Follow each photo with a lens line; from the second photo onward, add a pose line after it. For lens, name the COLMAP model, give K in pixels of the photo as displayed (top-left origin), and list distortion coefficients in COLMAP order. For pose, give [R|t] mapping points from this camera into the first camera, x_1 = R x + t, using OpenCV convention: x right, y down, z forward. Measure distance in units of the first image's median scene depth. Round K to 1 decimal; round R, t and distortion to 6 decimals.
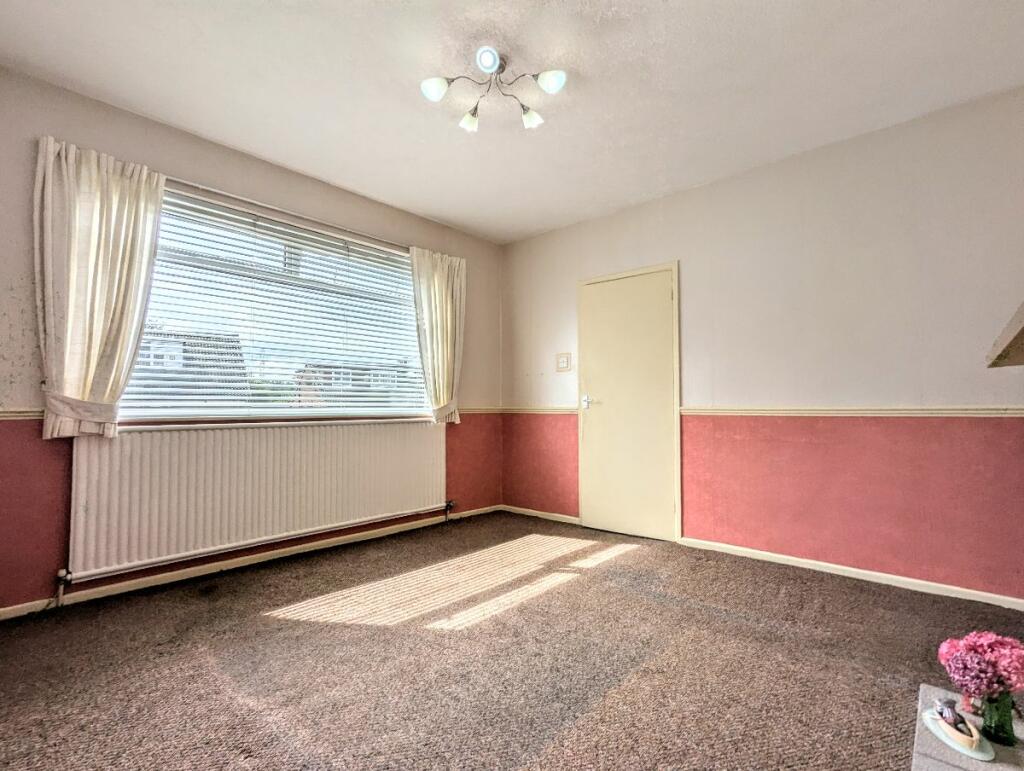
lens RADIAL K [[484.5, 0, 506.9], [0, 484.5, 388.3], [0, 0, 1]] dist [-0.003828, -0.000824]
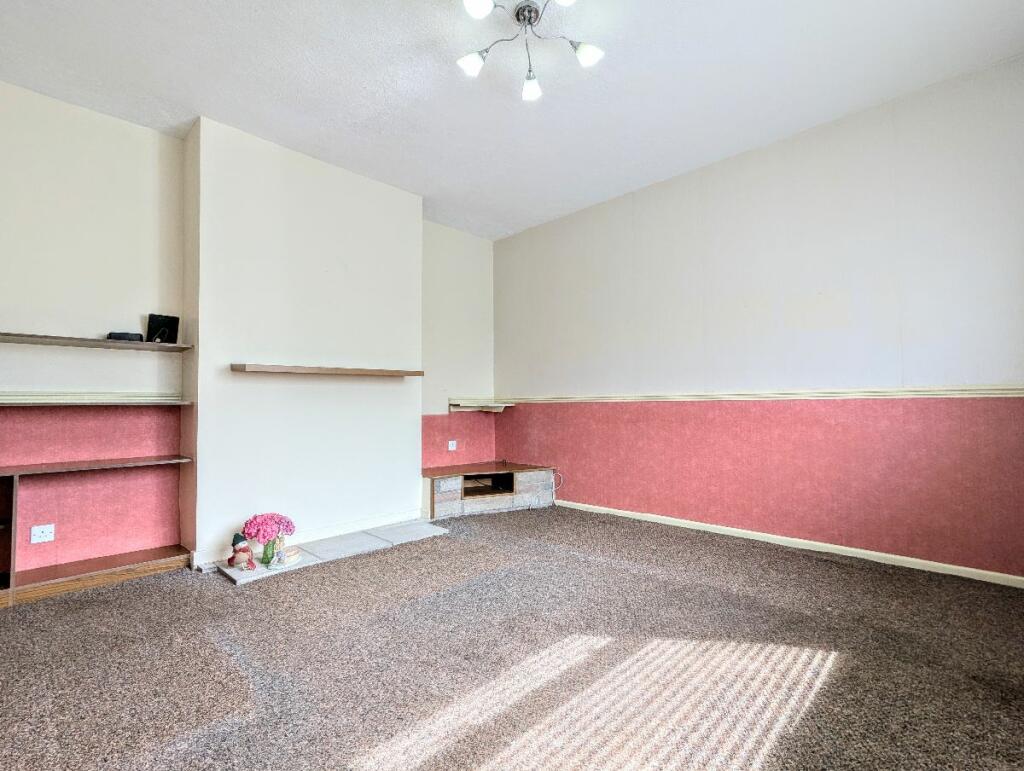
lens RADIAL K [[482.9, 0, 509.7], [0, 482.9, 388.7], [0, 0, 1]] dist [-0.000401, 0.000591]
pose [[-0.999066, 0.009693, 0.042104, -0.016661], [0.006686, 0.997456, -0.070966, 0.078470], [-0.042685, -0.070618, -0.996590, 1.390050]]
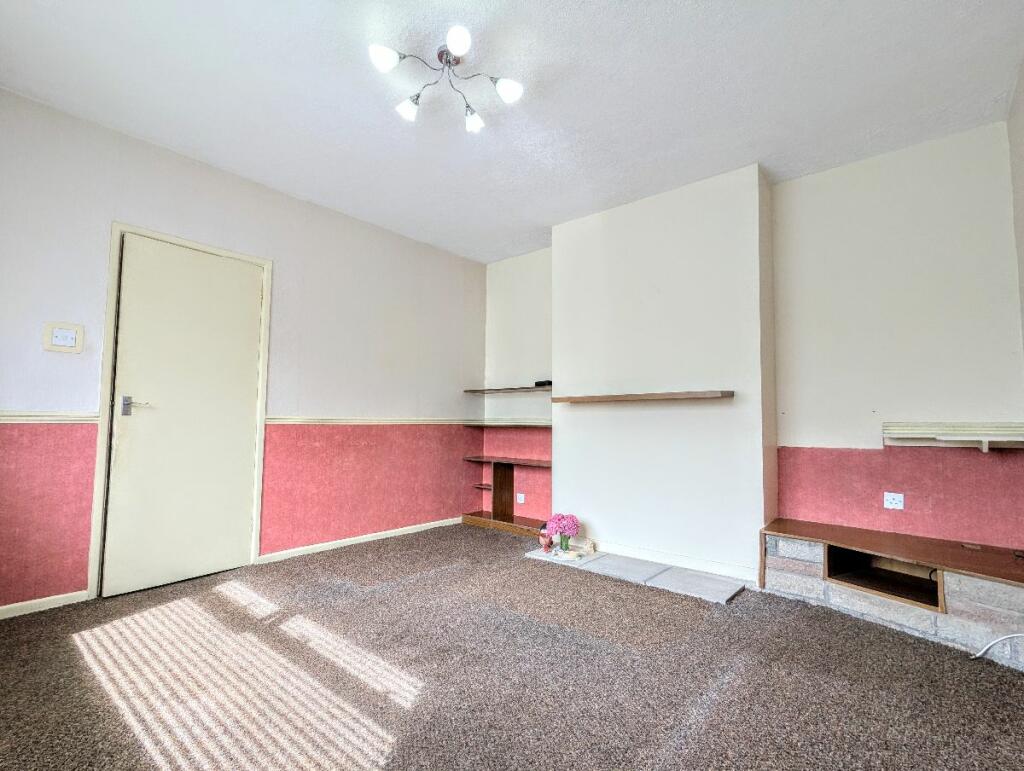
lens RADIAL K [[482.9, 0, 509.7], [0, 482.9, 388.7], [0, 0, 1]] dist [-0.000401, 0.000591]
pose [[-0.027202, 0.070504, 0.997141, -0.694775], [-0.049329, 0.996200, -0.071783, 0.035167], [-0.998412, -0.051141, -0.023620, 0.649003]]
